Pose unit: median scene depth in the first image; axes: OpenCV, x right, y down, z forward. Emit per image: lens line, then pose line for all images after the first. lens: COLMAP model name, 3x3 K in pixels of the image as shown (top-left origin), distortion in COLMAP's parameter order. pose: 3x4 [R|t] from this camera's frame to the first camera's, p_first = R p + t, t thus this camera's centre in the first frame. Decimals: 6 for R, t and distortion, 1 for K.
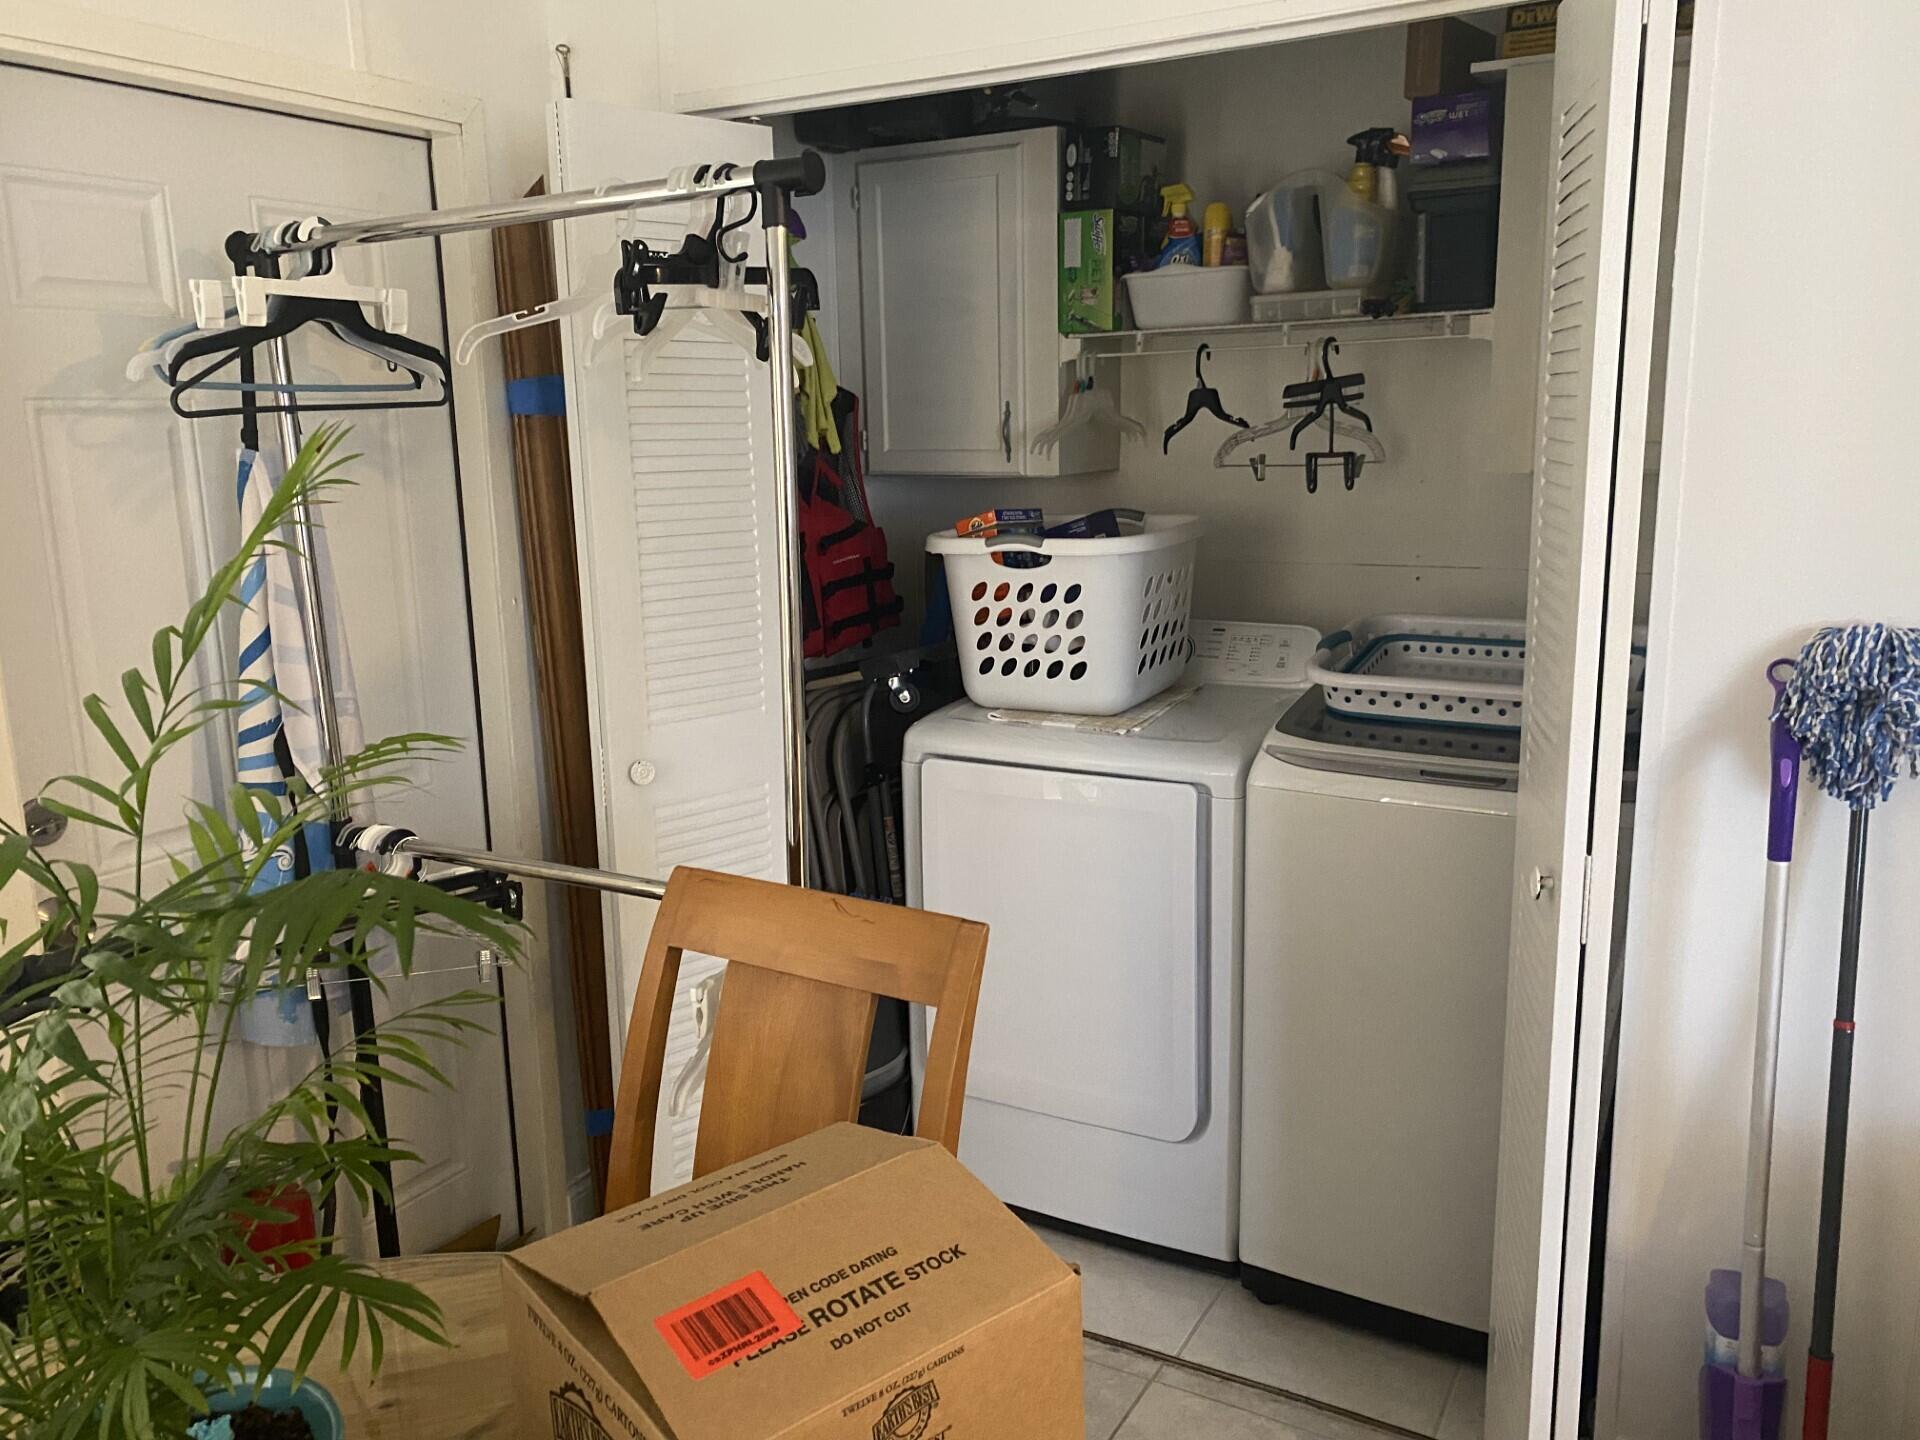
lens RADIAL K [[1493.7, 0, 960.6], [0, 1493.7, 726.9], [0, 0, 1]] dist [0.075078, -0.038550]
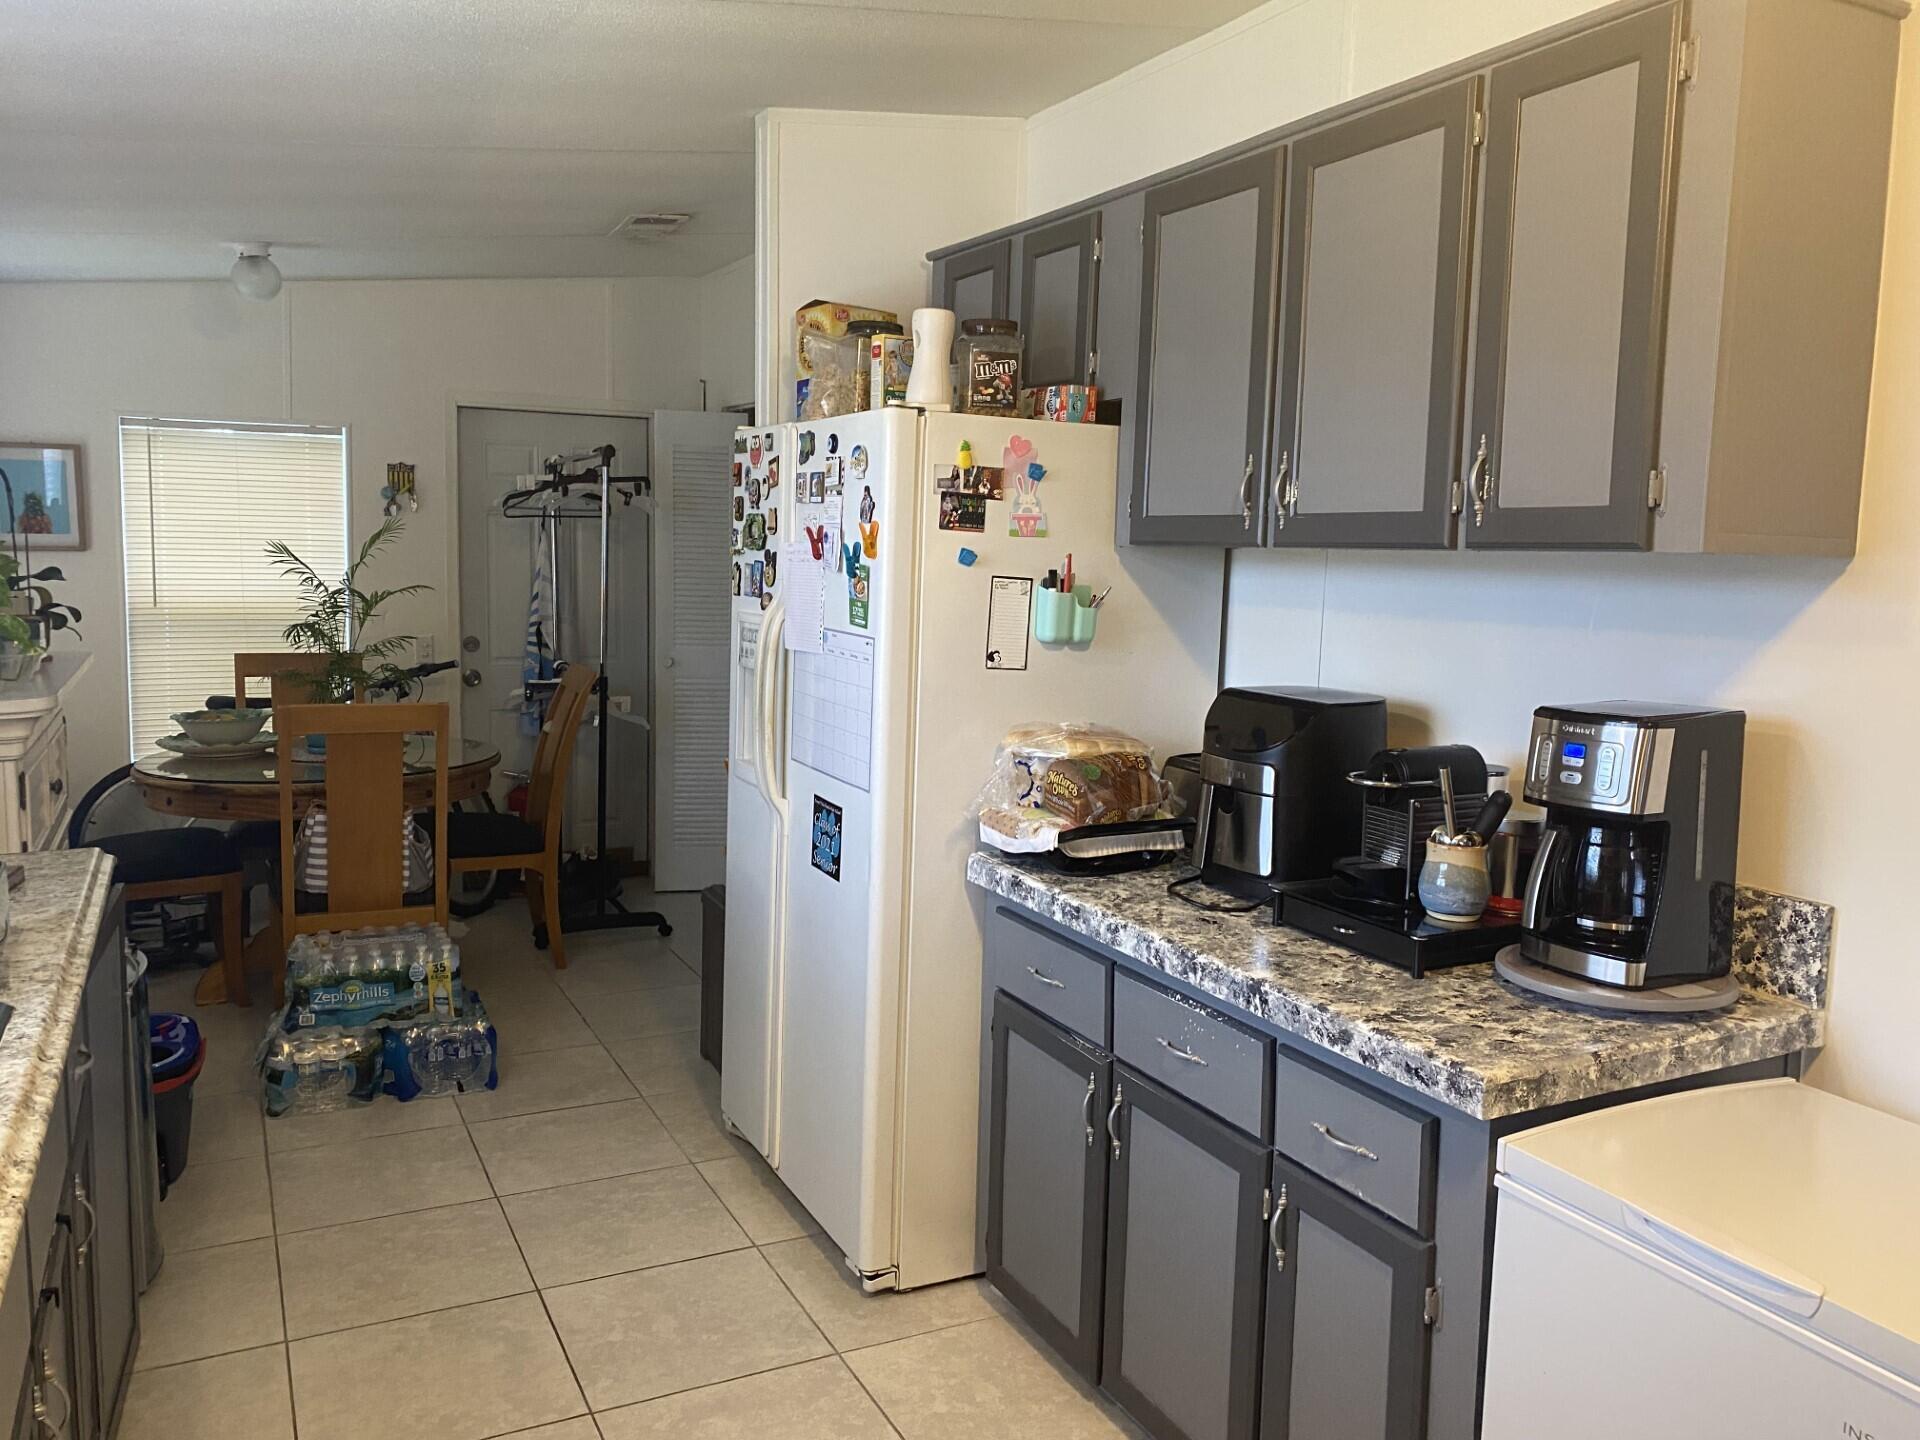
lens RADIAL K [[1493.7, 0, 923.4], [0, 1493.7, 718.5], [0, 0, 1]] dist [0.075078, -0.038550]
pose [[0.829567, 0.112471, -0.546964, 1.388064], [-0.156375, 0.987106, -0.034193, 0.128342], [0.536065, 0.113897, 0.836458, -0.781446]]
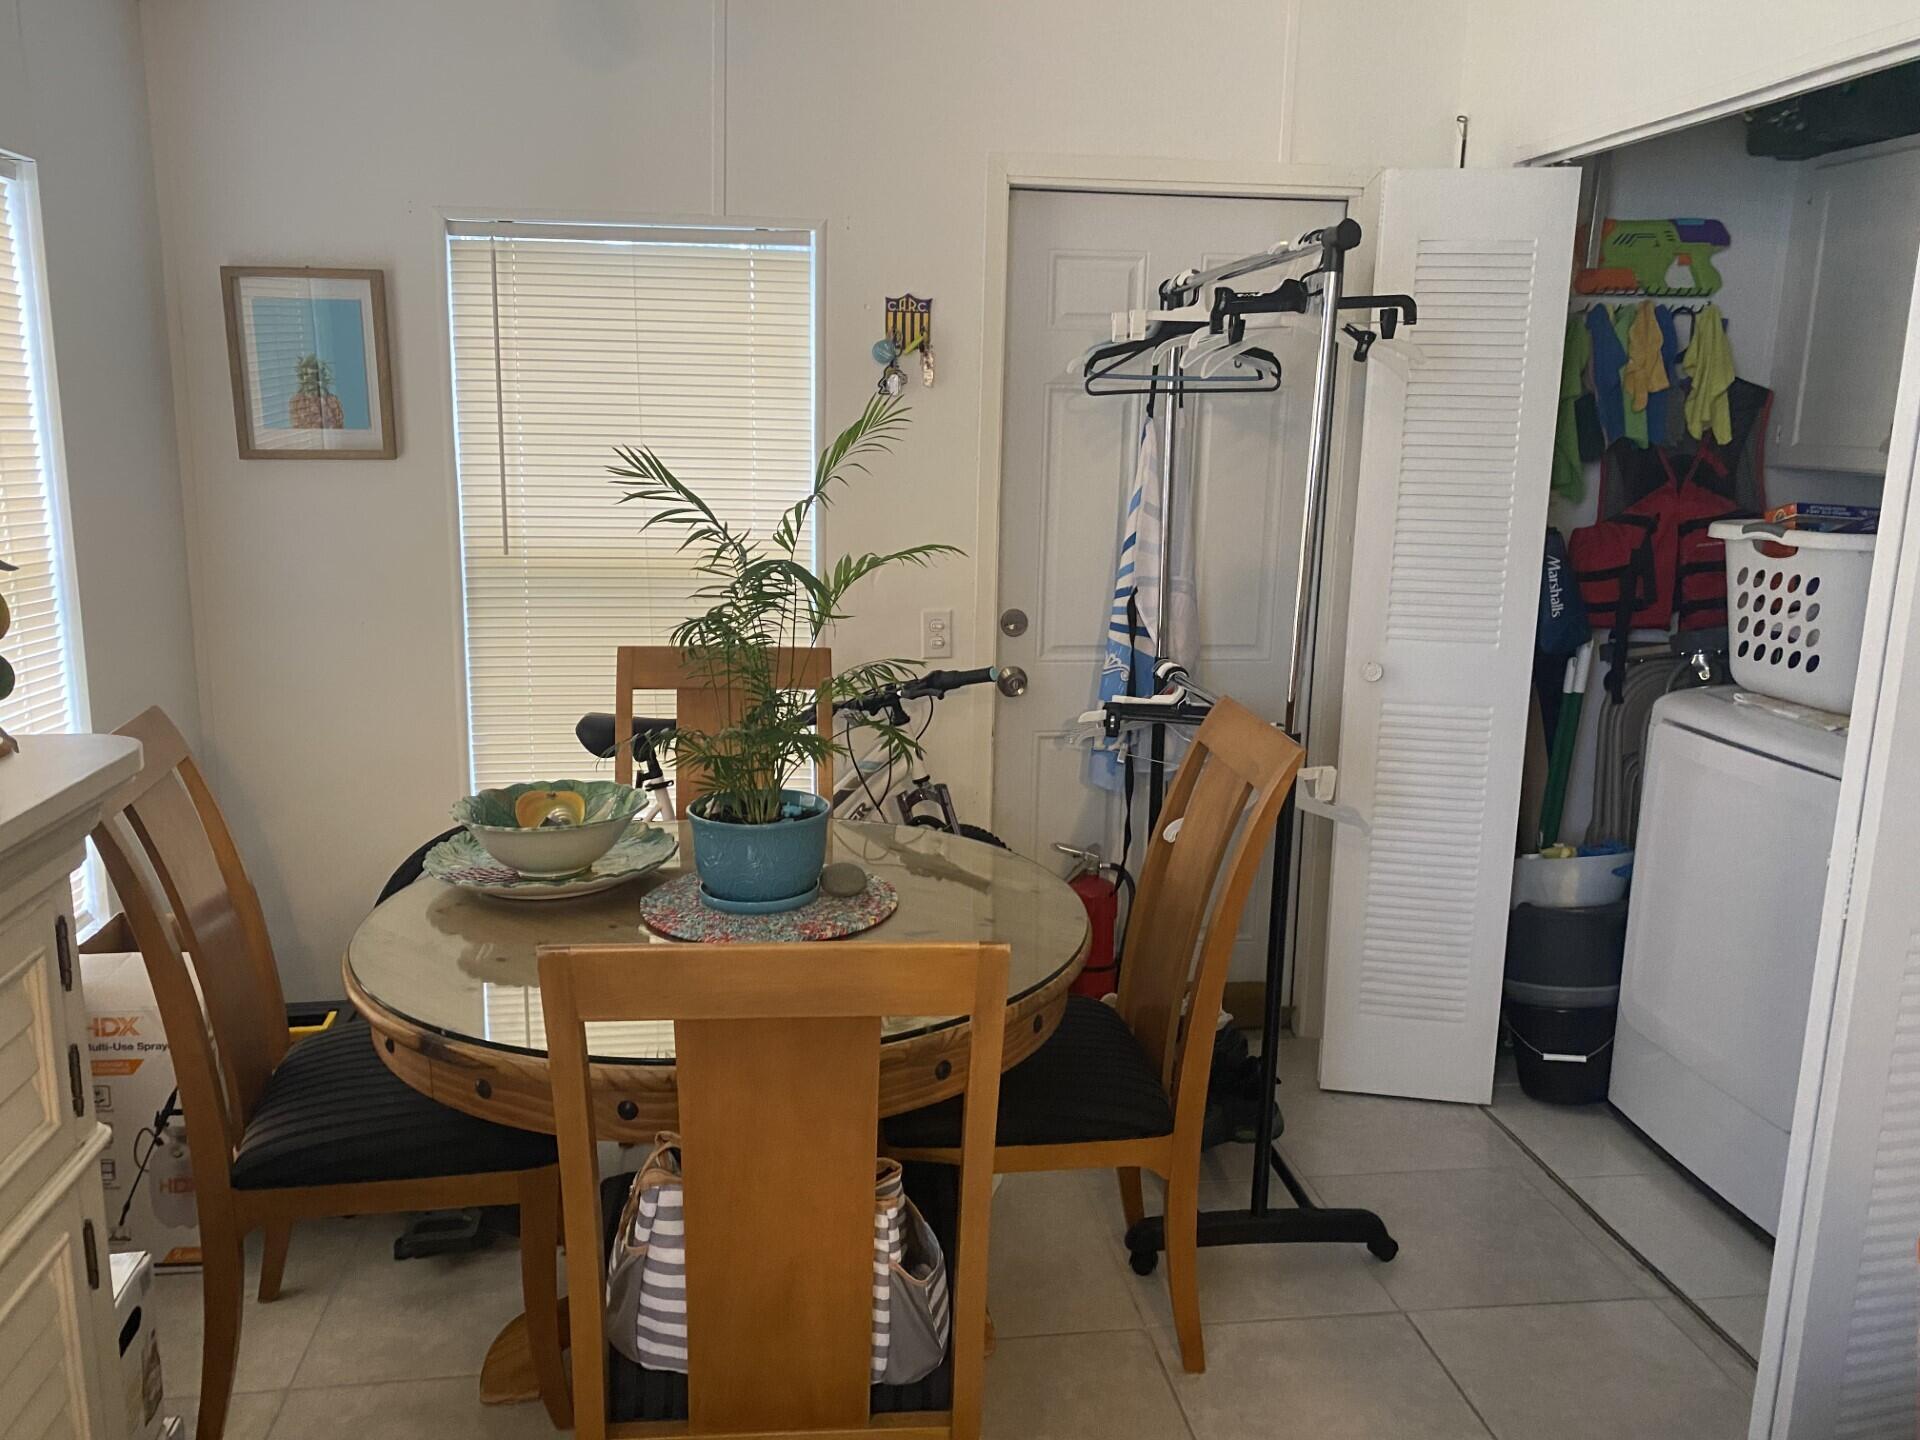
lens RADIAL K [[1493.7, 0, 958.7], [0, 1493.7, 720.6], [0, 0, 1]] dist [0.075078, -0.038550]
pose [[0.628499, 0.194693, -0.753049, 0.509459], [-0.193659, 0.976846, 0.090925, 0.019421], [0.753316, 0.088688, 0.651651, -0.116530]]
